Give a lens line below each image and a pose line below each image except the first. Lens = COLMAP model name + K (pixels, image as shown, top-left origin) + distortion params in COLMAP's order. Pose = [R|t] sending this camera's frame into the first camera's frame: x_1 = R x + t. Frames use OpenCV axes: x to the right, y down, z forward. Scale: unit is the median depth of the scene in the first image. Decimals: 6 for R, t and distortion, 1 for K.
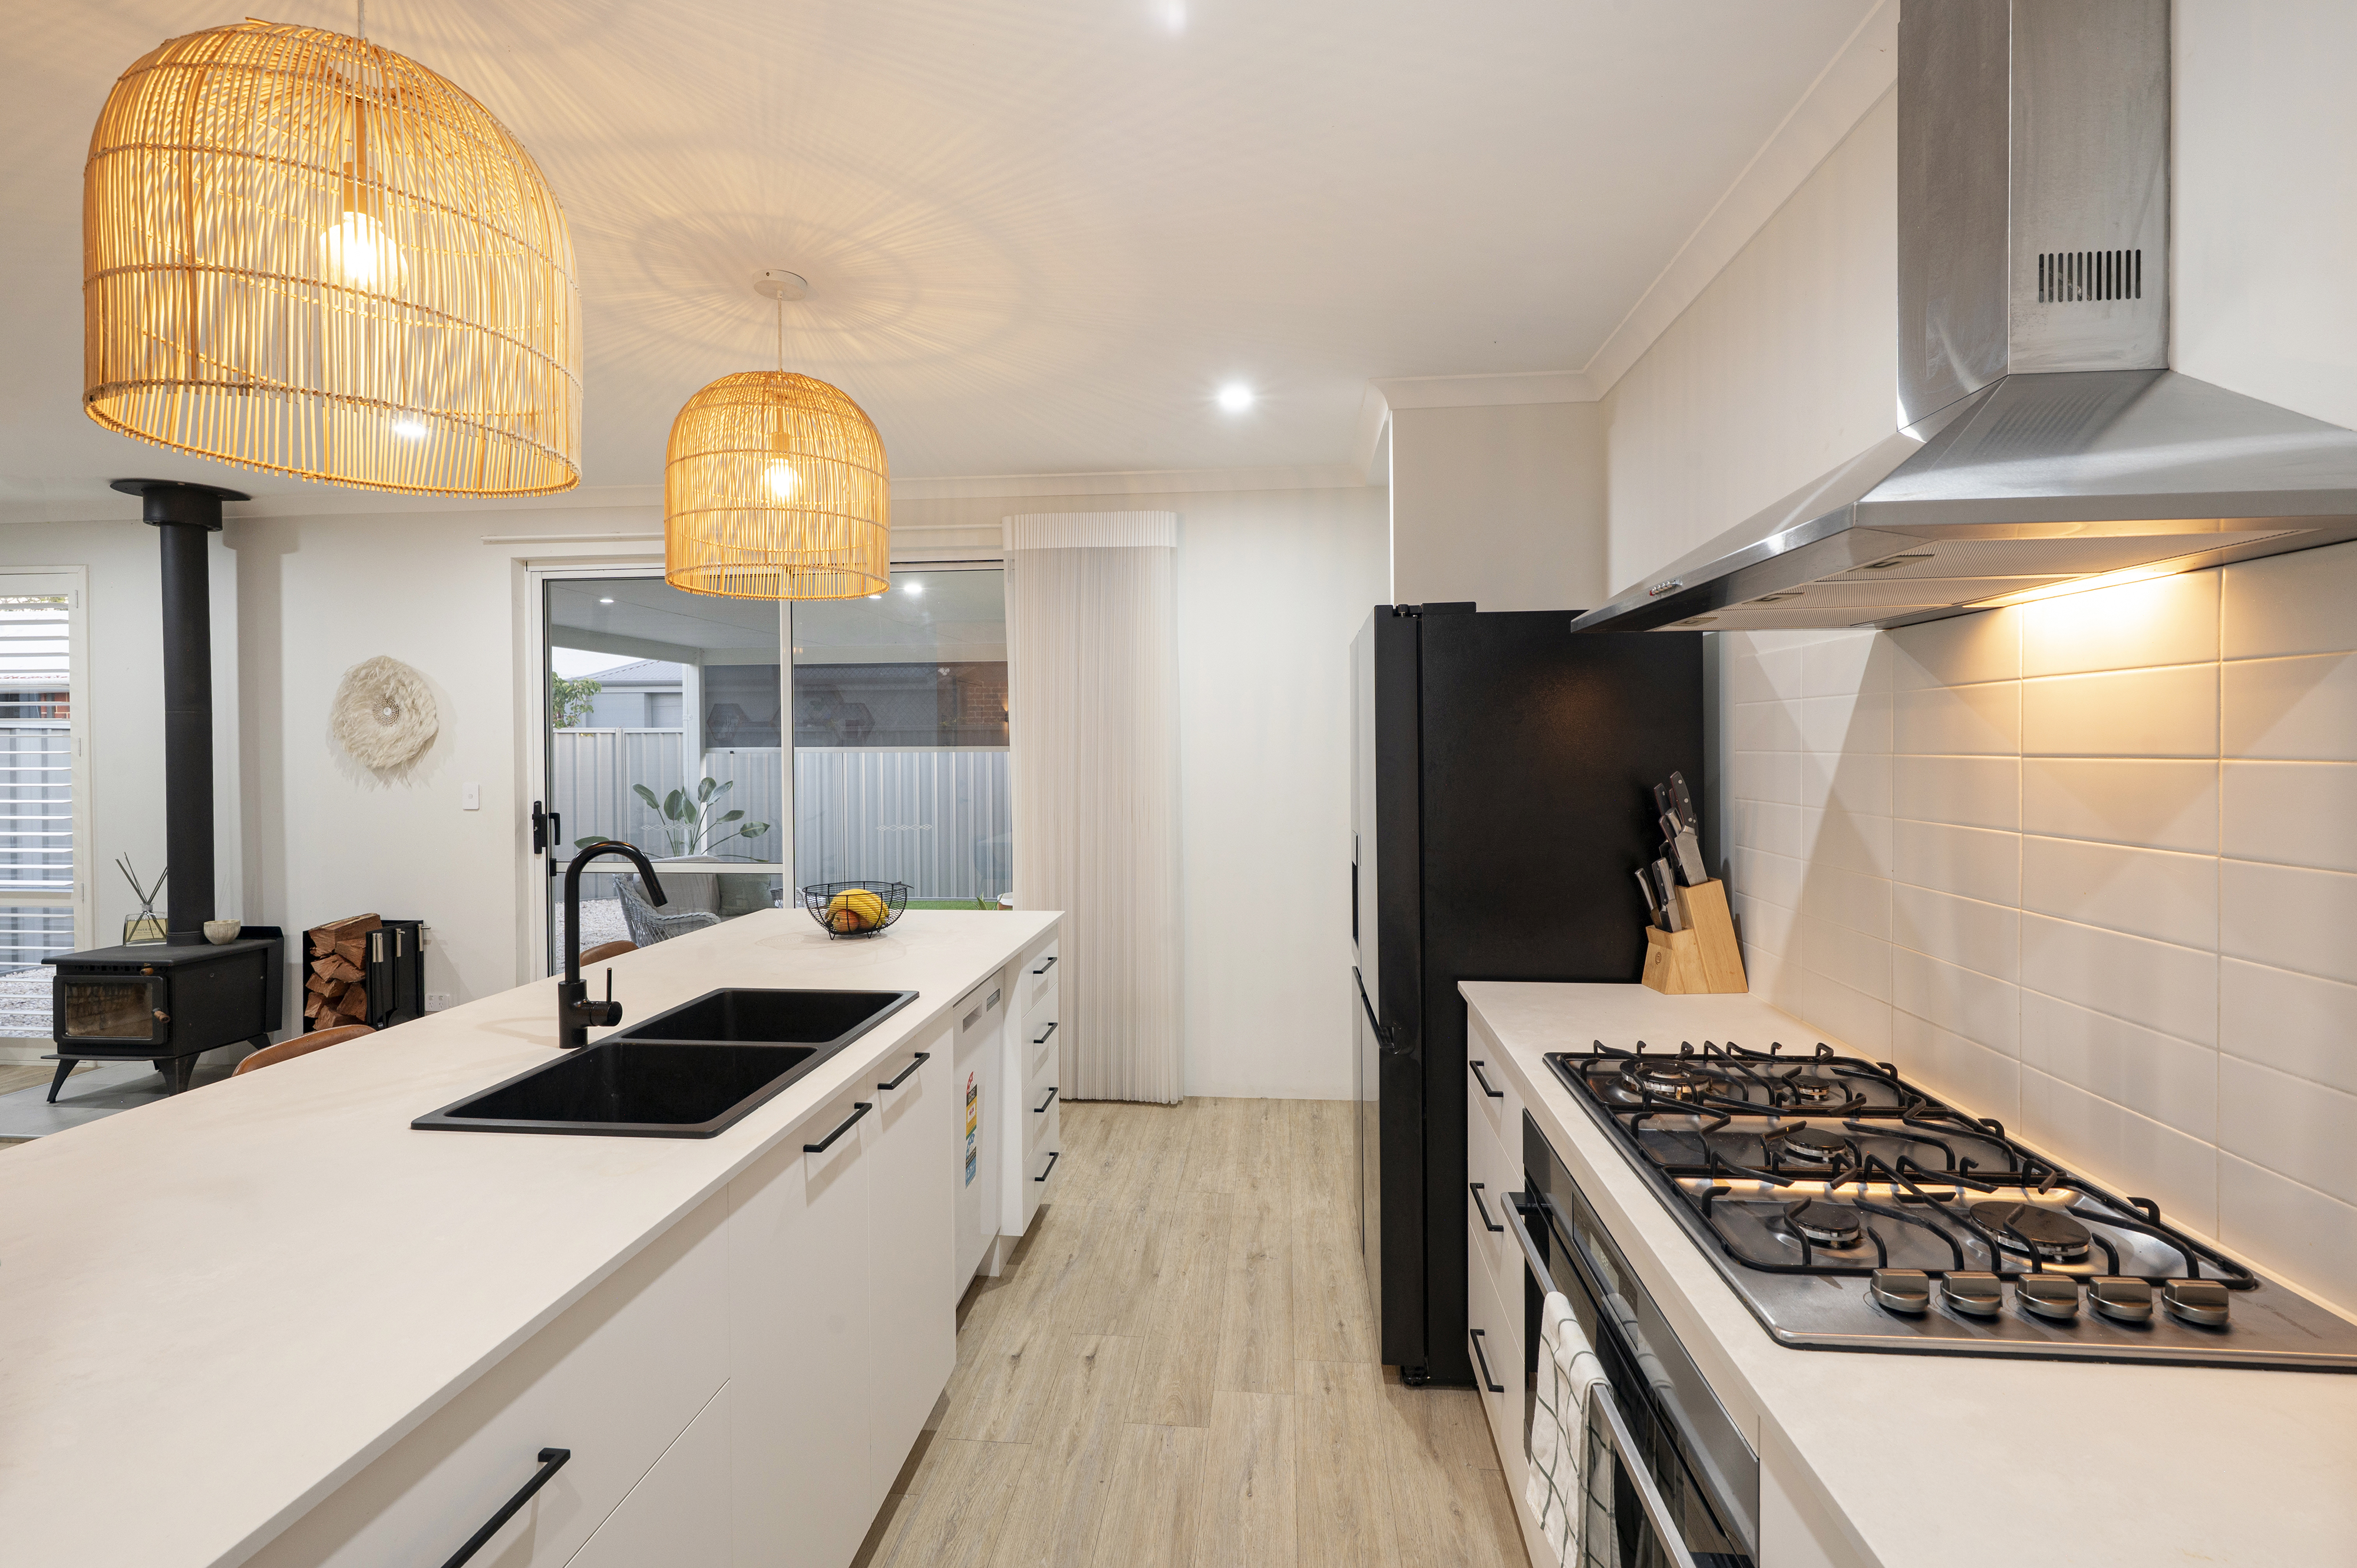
lens RADIAL K [[996.7, 0, 1188.2], [0, 996.7, 770.9], [0, 0, 1]] dist [0.001185, 0.000355]
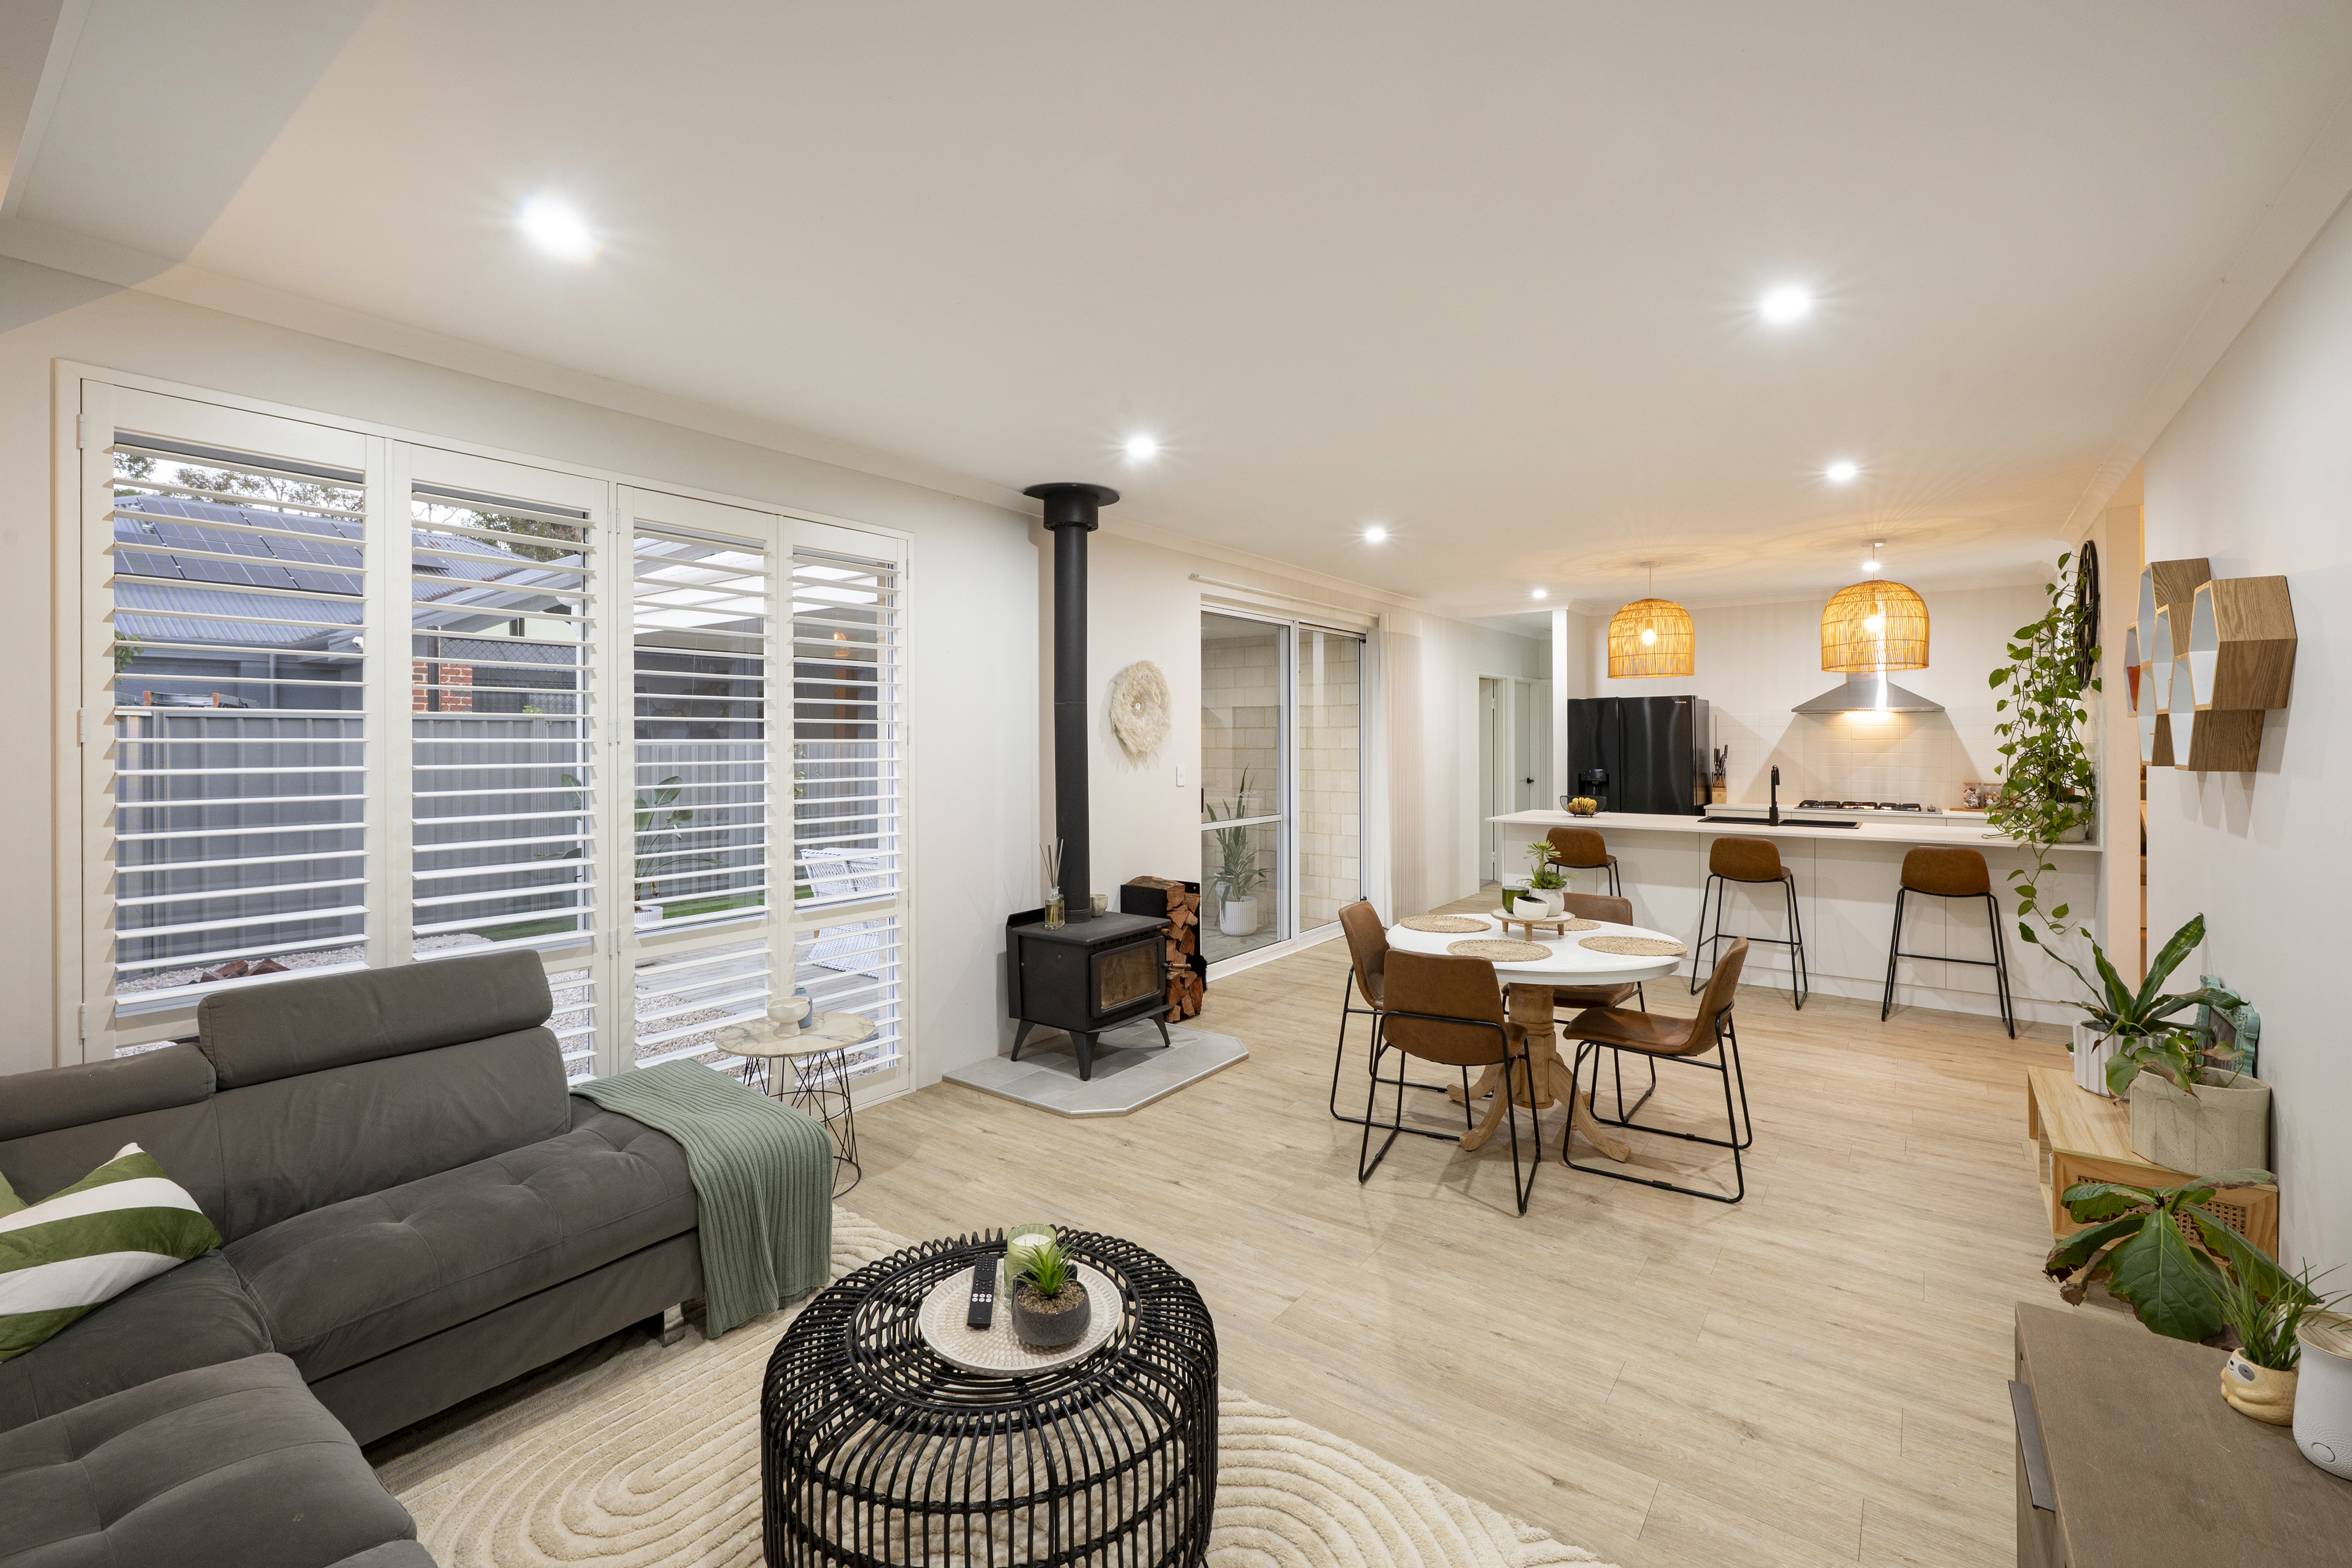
lens RADIAL K [[1001.2, 0, 1176.0], [0, 1001.2, 784.0], [0, 0, 1]] dist [-0.001363, -0.000226]
pose [[0.521286, -0.031712, 0.852792, -1.813045], [0.019390, 0.999491, 0.025314, 0.003060], [-0.853161, 0.003340, 0.521636, 0.349774]]
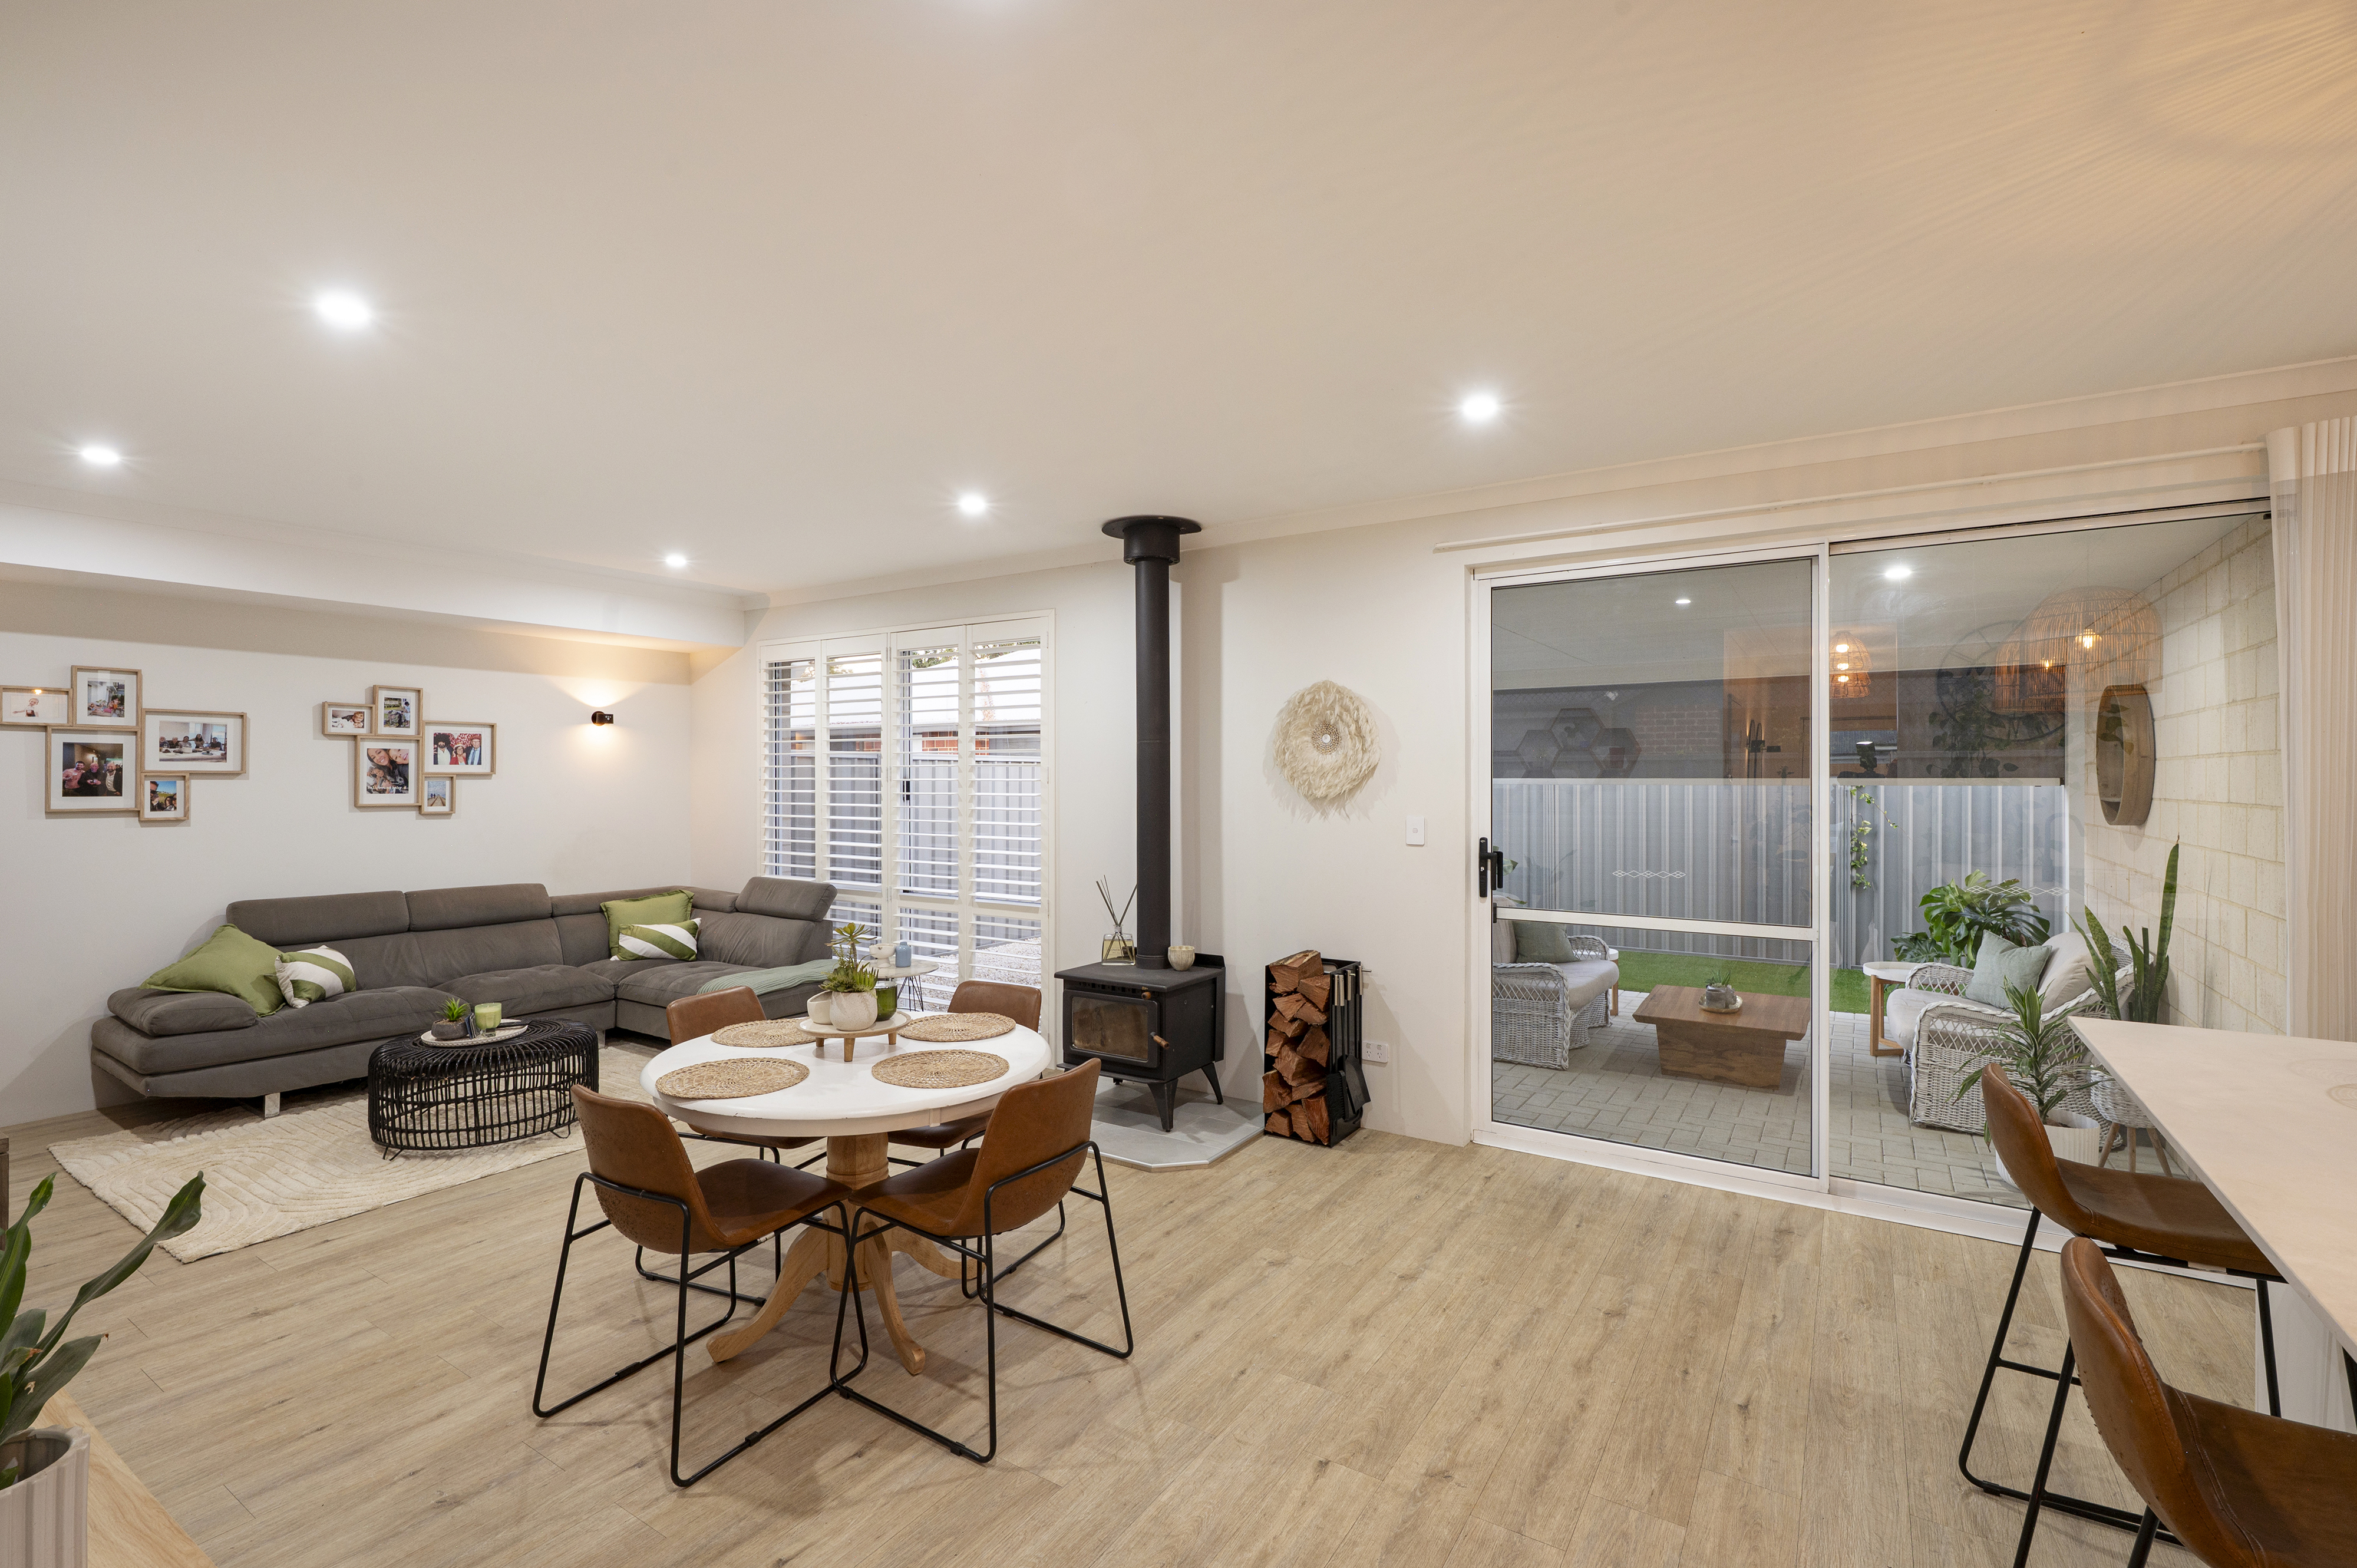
lens RADIAL K [[1063.8, 0, 1178.5], [0, 1063.8, 784.0], [0, 0, 1]] dist [0.001656, 0.000729]
pose [[0.884284, 0.007426, -0.466891, -0.460236], [-0.015942, 0.999771, -0.014292, 0.000183], [0.466678, 0.020082, 0.884199, 0.040397]]
